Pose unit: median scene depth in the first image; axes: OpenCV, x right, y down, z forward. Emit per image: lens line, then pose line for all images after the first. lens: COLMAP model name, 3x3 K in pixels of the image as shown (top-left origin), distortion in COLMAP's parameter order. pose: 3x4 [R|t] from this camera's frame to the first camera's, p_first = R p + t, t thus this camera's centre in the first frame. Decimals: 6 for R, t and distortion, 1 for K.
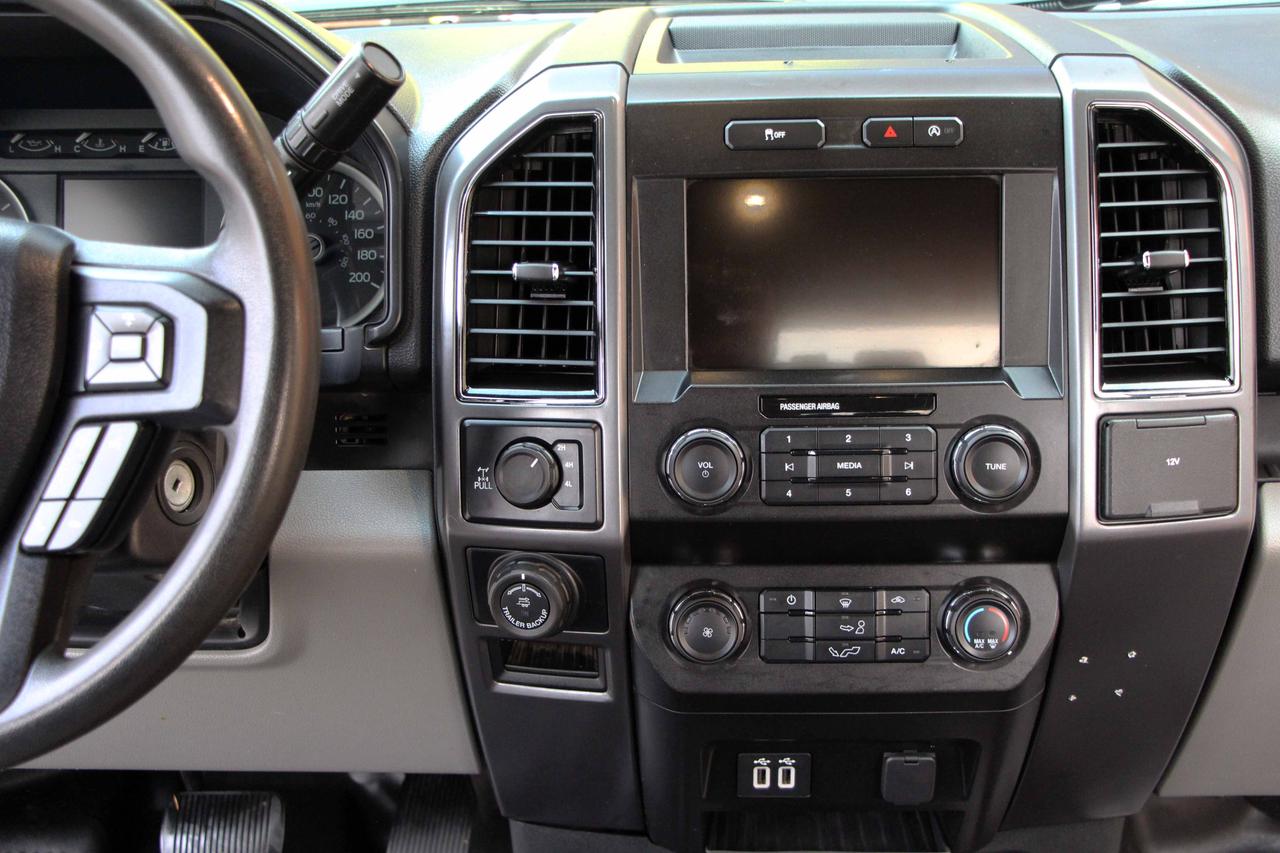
lens RADIAL K [[1731.0, 0, 640.0], [0, 1731.0, 426.5], [0, 0, 1]] dist [0.011717, 0.033736]
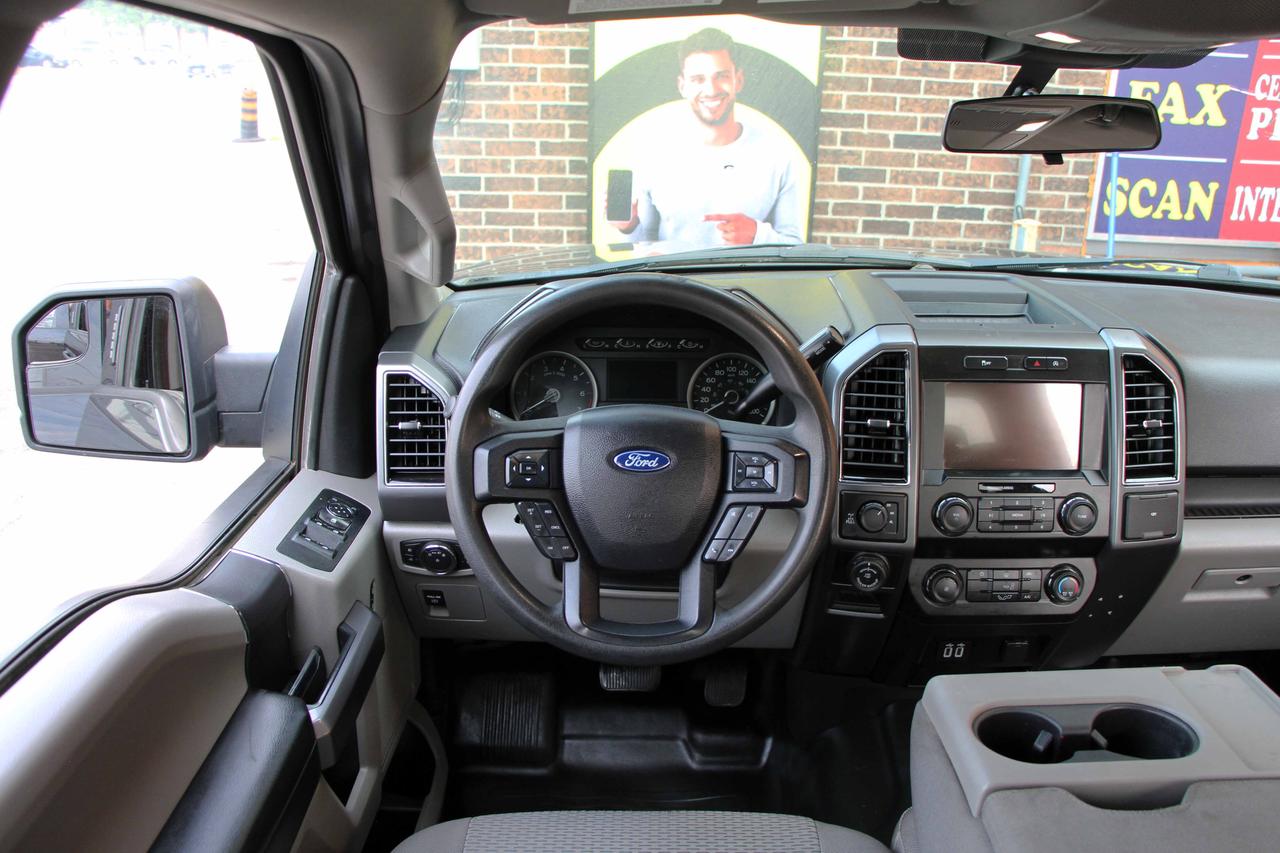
lens RADIAL K [[1067.8, 0, 630.5], [0, 1067.8, 418.8], [0, 0, 1]] dist [-0.184896, 0.161781]
pose [[0.999361, 0.017845, 0.030962, -0.408640], [-0.018194, 0.999774, 0.011026, -0.104048], [-0.030758, -0.011582, 0.999460, -0.306430]]
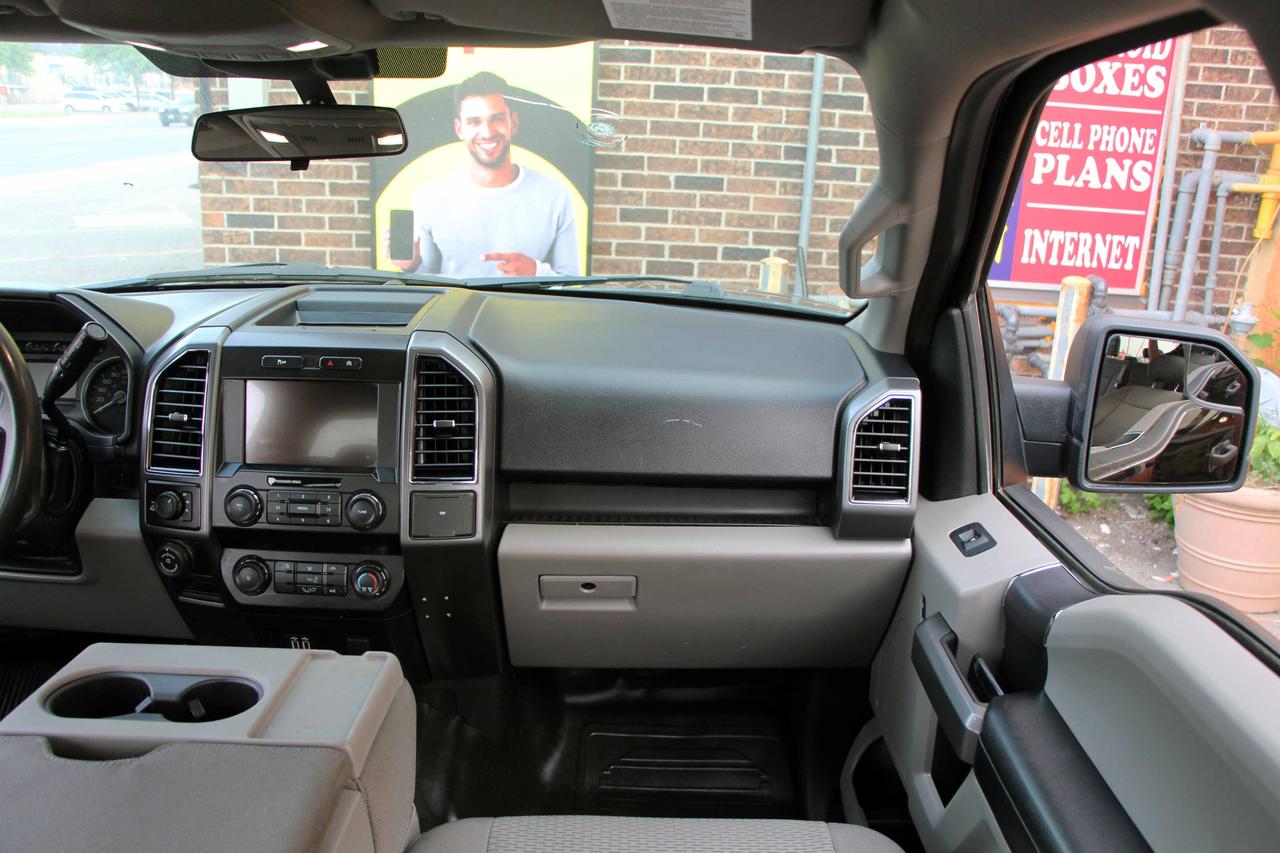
lens RADIAL K [[1067.8, 0, 630.5], [0, 1067.8, 418.8], [0, 0, 1]] dist [-0.184896, 0.161781]
pose [[0.999061, 0.040167, 0.016242, 0.517858], [-0.039501, 0.998442, -0.039419, -0.057127], [-0.017800, 0.038741, 0.999091, -0.390055]]
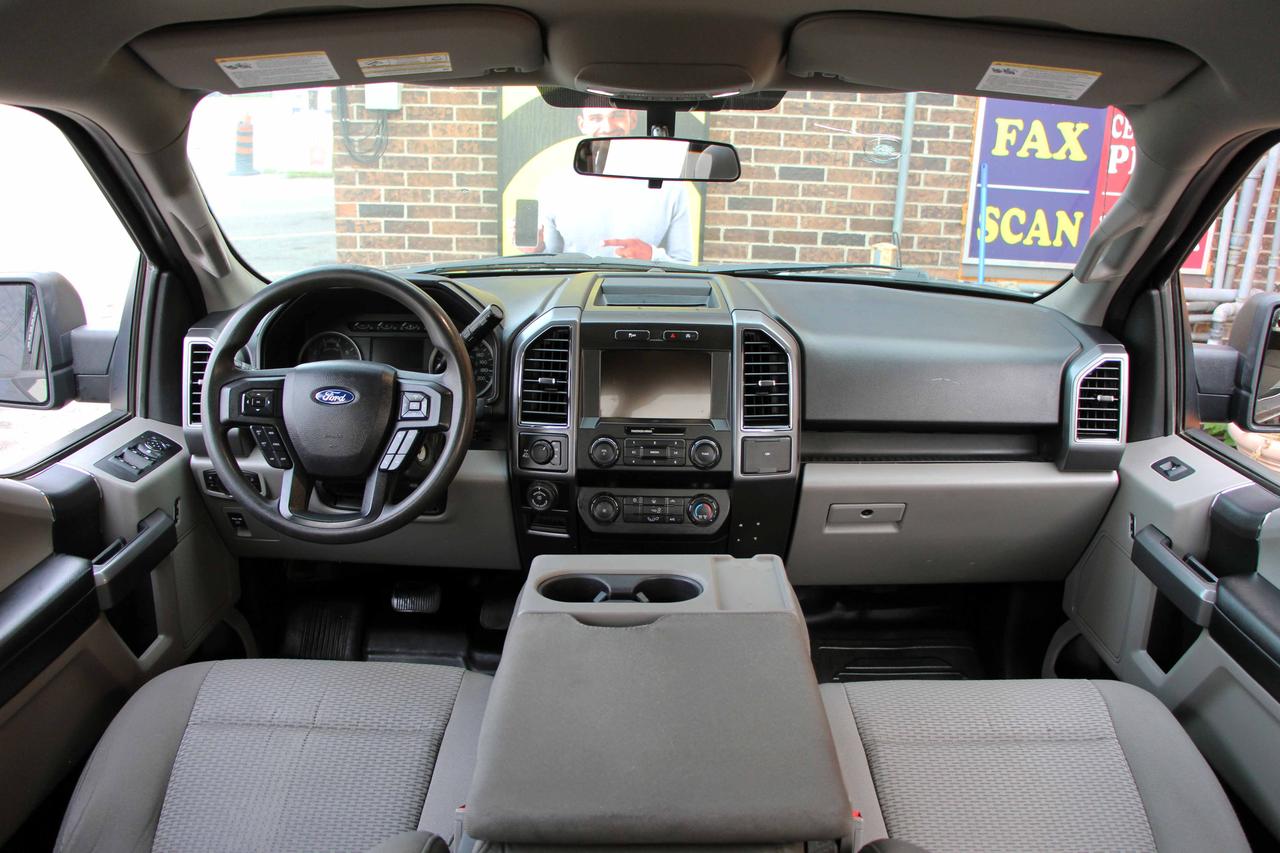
lens RADIAL K [[1077.7, 0, 640.0], [0, 1077.7, 426.5], [0, 0, 1]] dist [-0.192232, 0.196530]
pose [[0.999333, 0.027812, 0.023664, 0.052431], [-0.027441, 0.999498, -0.015859, 0.008767], [-0.024093, 0.015199, 0.999594, -0.760680]]
